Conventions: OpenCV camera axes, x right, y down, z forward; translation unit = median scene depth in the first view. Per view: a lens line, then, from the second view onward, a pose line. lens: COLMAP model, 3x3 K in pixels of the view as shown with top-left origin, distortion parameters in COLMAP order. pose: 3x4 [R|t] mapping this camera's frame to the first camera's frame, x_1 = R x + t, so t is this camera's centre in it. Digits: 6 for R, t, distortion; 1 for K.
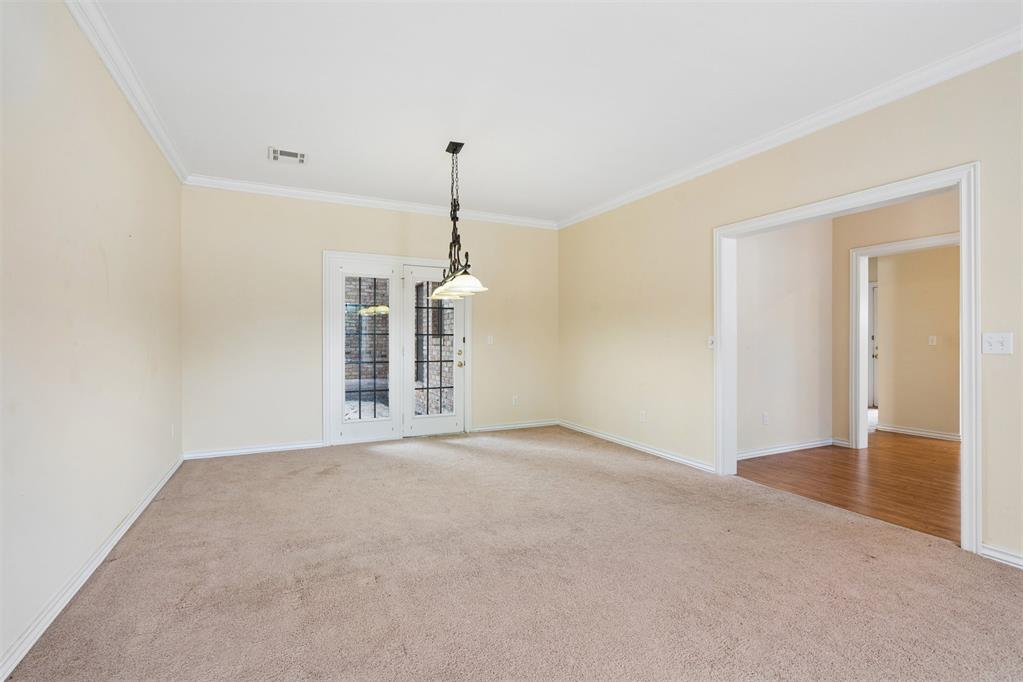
lens RADIAL K [[465.7, 0, 515.6], [0, 465.7, 336.1], [0, 0, 1]] dist [0.002216, 0.000574]
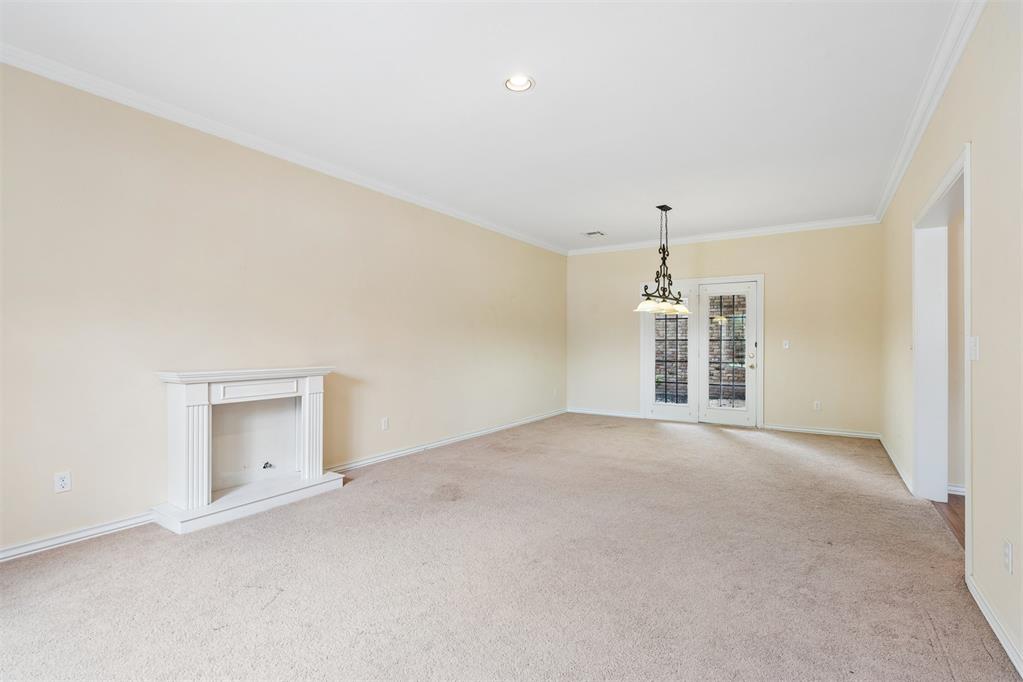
lens RADIAL K [[464.5, 0, 498.1], [0, 464.5, 350.1], [0, 0, 1]] dist [-0.002982, 0.001056]
pose [[0.490391, 0.011101, -0.871432, 0.662629], [0.002108, 0.999901, 0.013924, 0.004942], [0.871500, -0.008665, 0.490319, -0.097485]]
